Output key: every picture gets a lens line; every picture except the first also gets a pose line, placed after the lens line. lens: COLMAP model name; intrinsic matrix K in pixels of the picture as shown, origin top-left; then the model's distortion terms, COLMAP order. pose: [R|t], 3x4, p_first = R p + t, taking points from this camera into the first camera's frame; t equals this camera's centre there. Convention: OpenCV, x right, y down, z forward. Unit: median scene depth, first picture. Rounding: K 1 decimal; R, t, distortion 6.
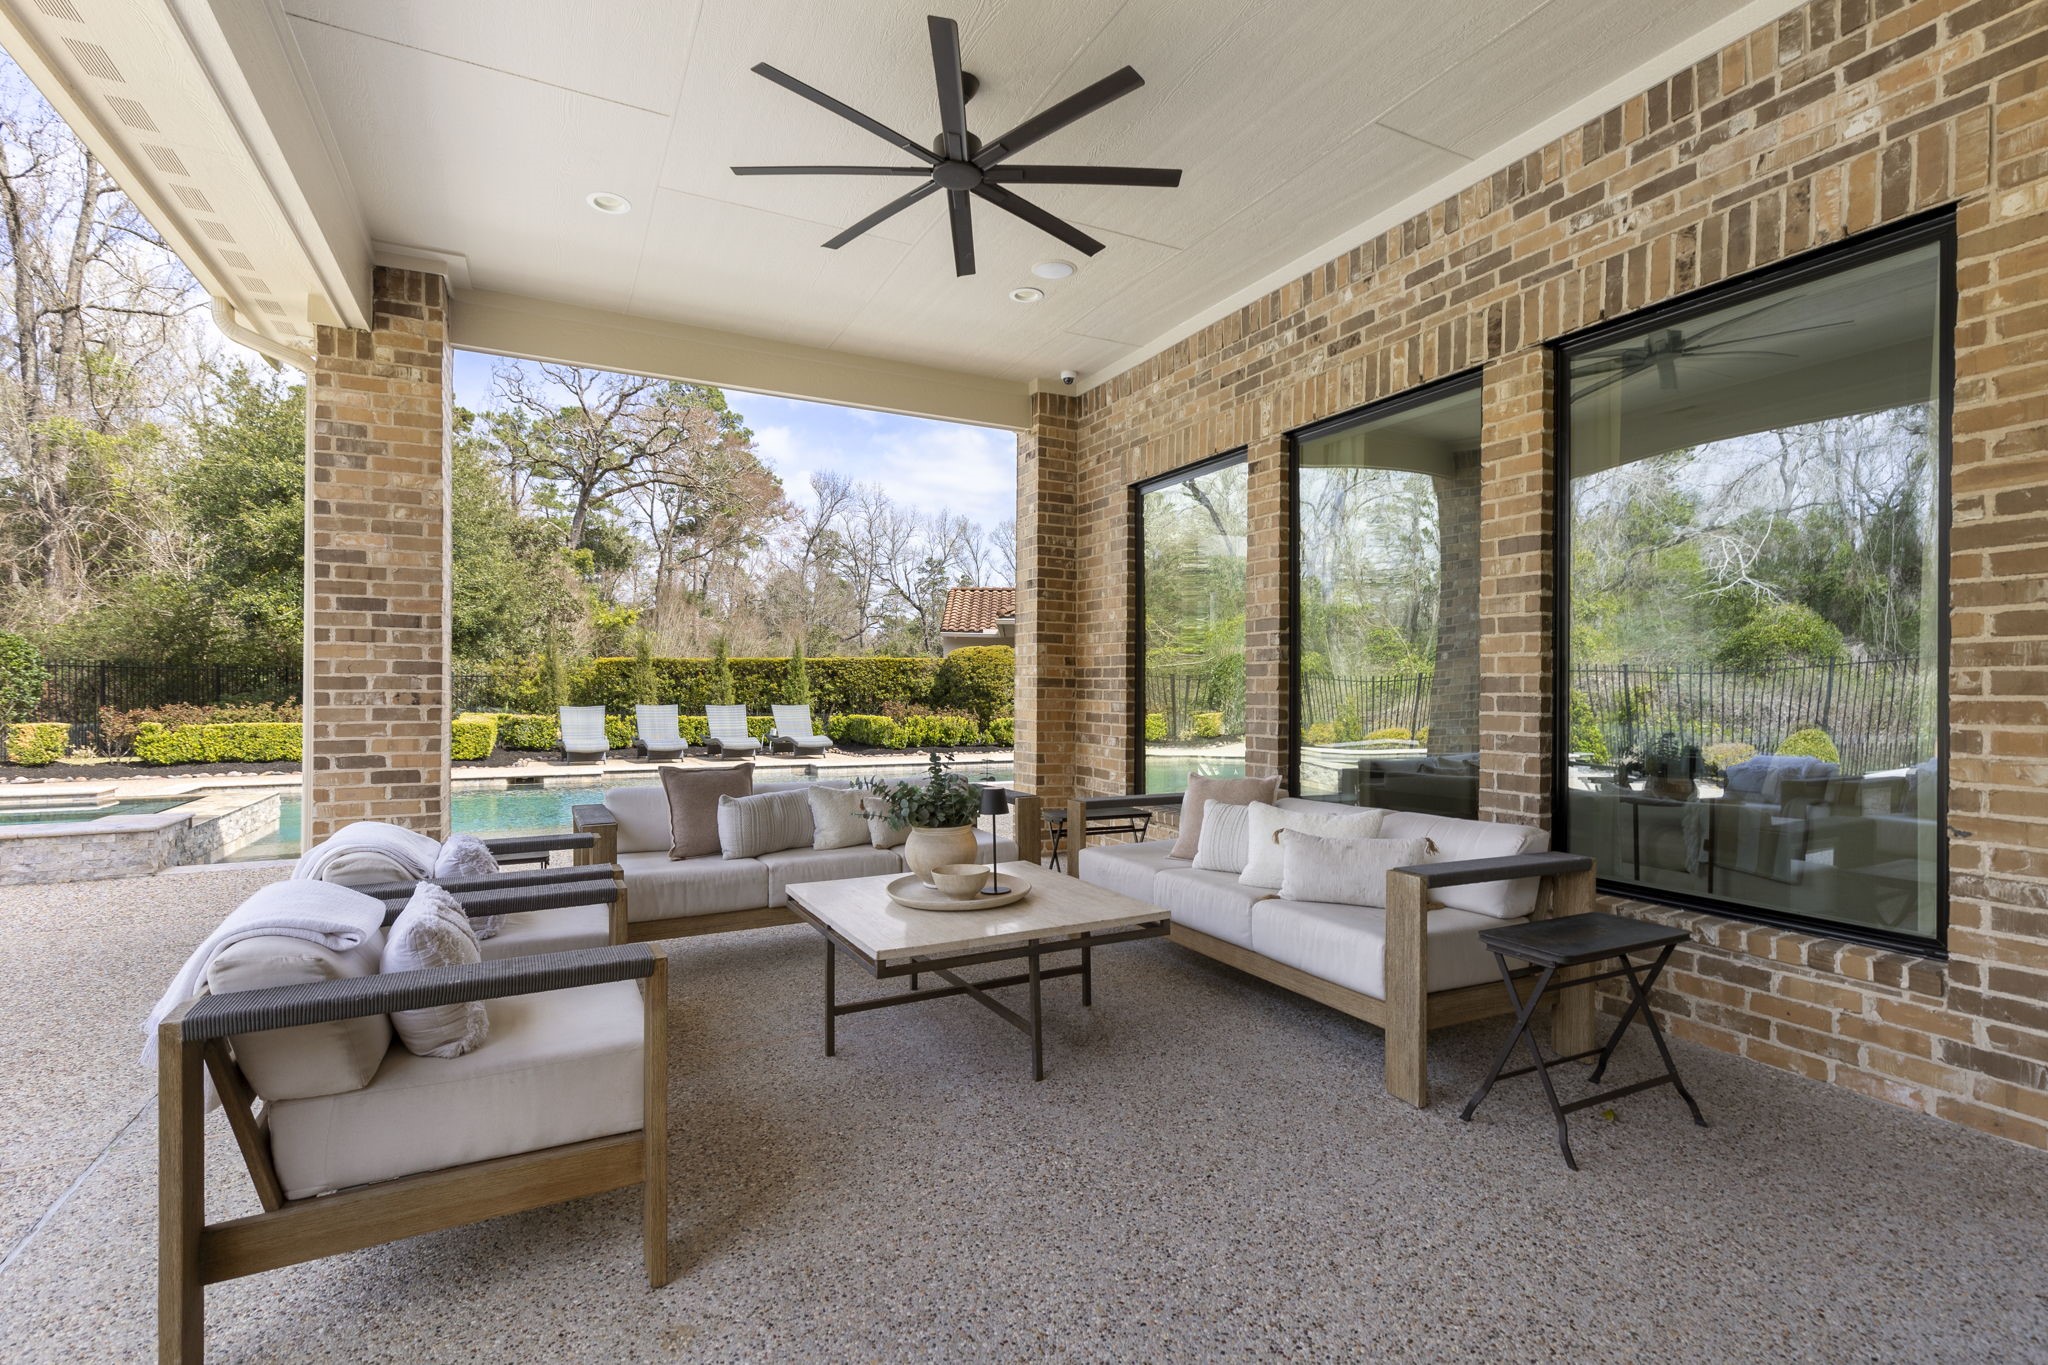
lens RADIAL K [[951.3, 0, 1020.0], [0, 951.3, 683.4], [0, 0, 1]] dist [0.005284, 0.000649]
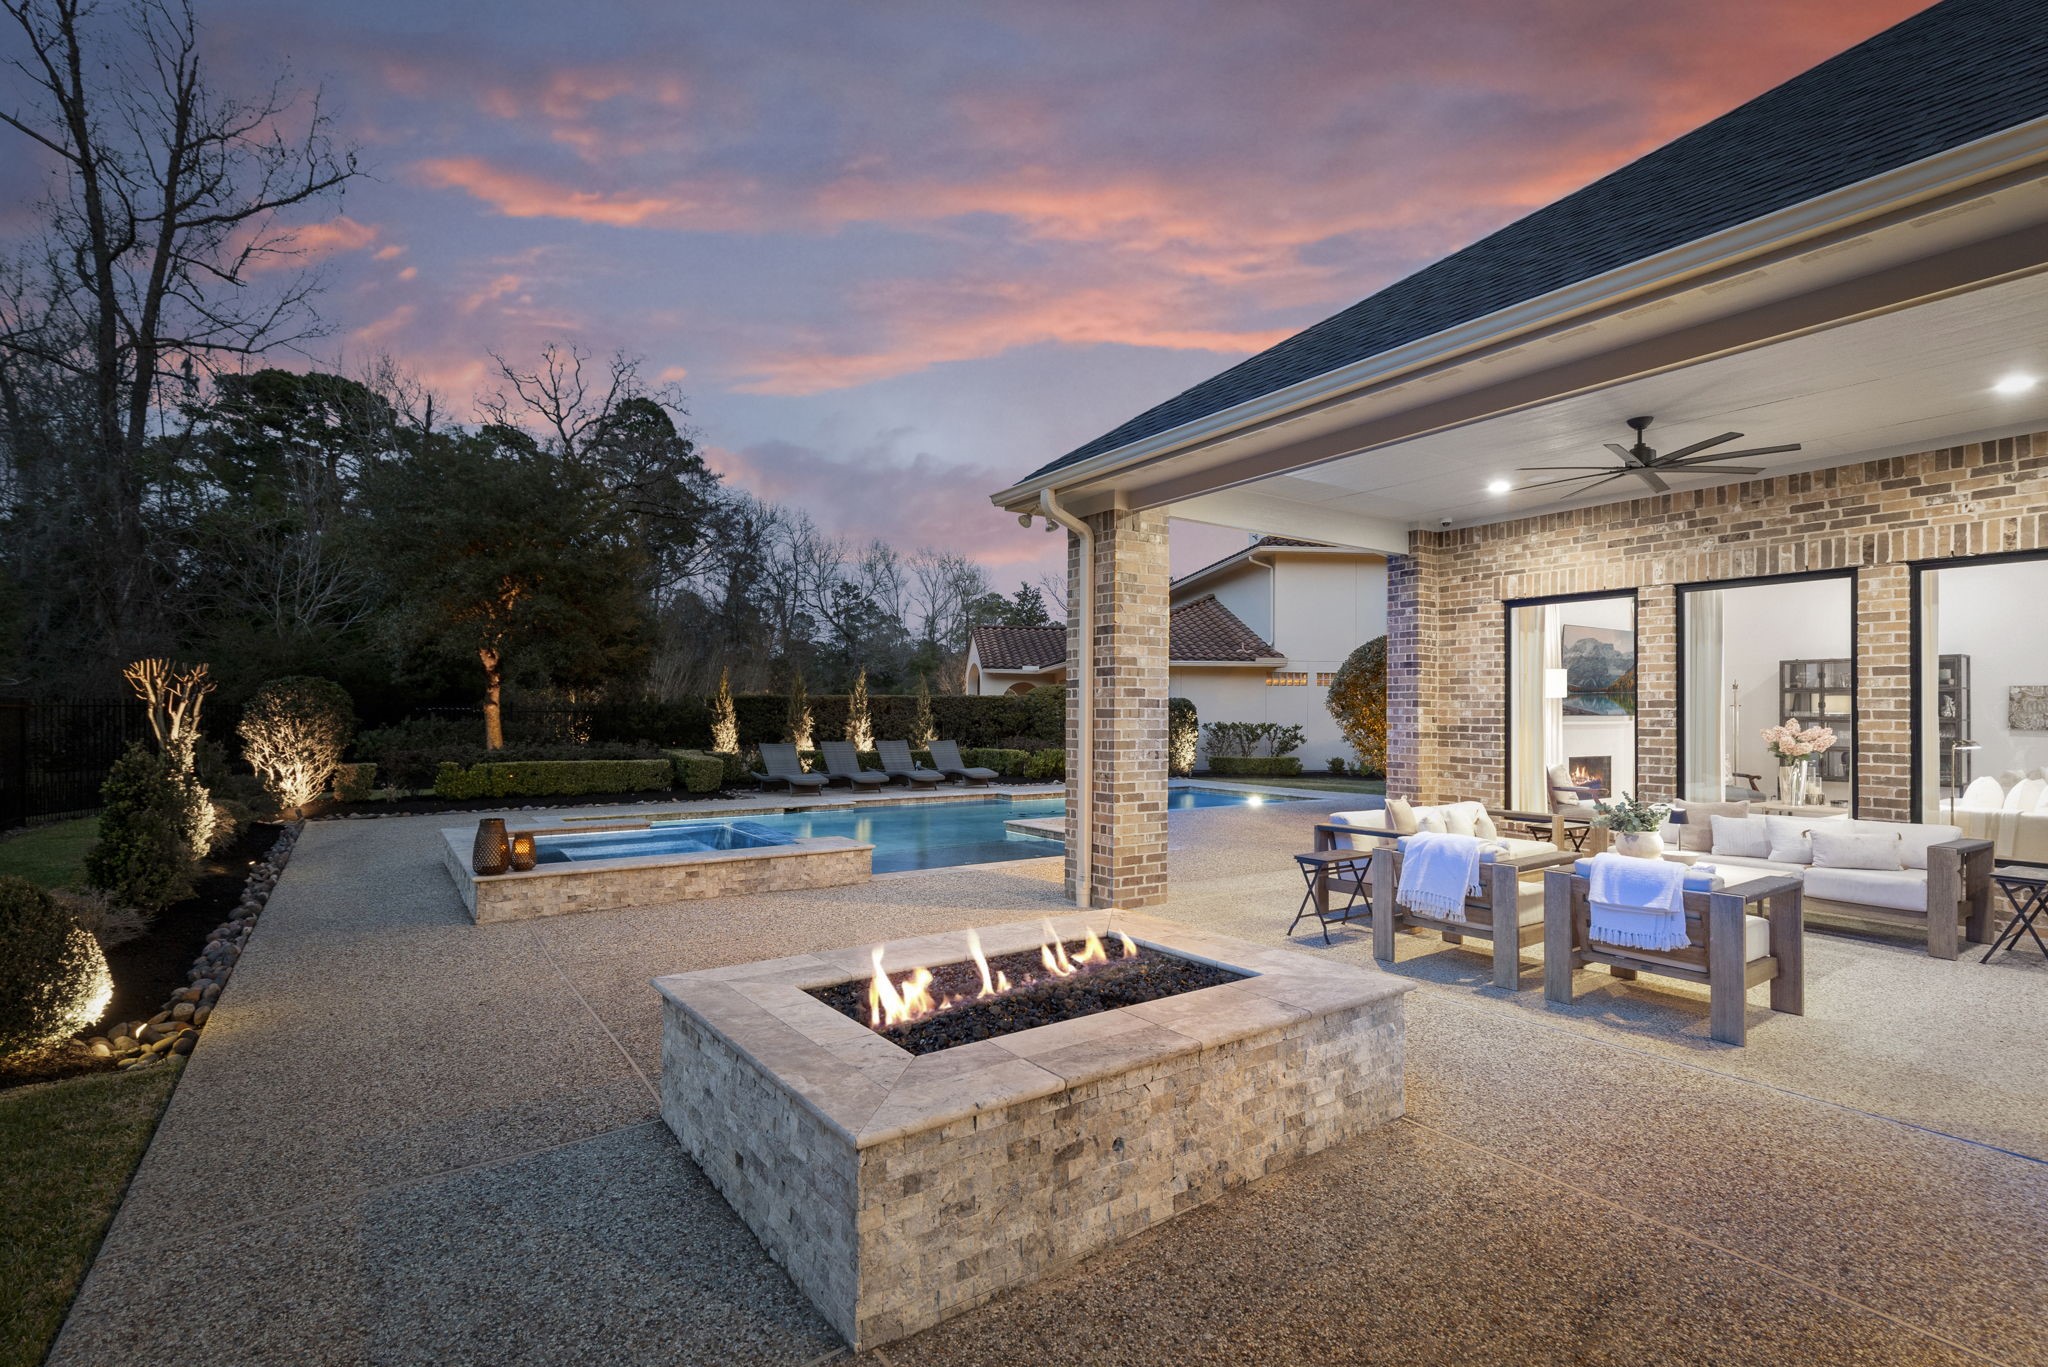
lens RADIAL K [[951.3, 0, 1030.0], [0, 951.3, 696.1], [0, 0, 1]] dist [0.005284, 0.000649]
pose [[0.992209, 0.001865, 0.124570, -1.224755], [-0.000316, 0.999922, -0.012458, -0.069284], [-0.124583, 0.012322, 0.992133, -0.550754]]
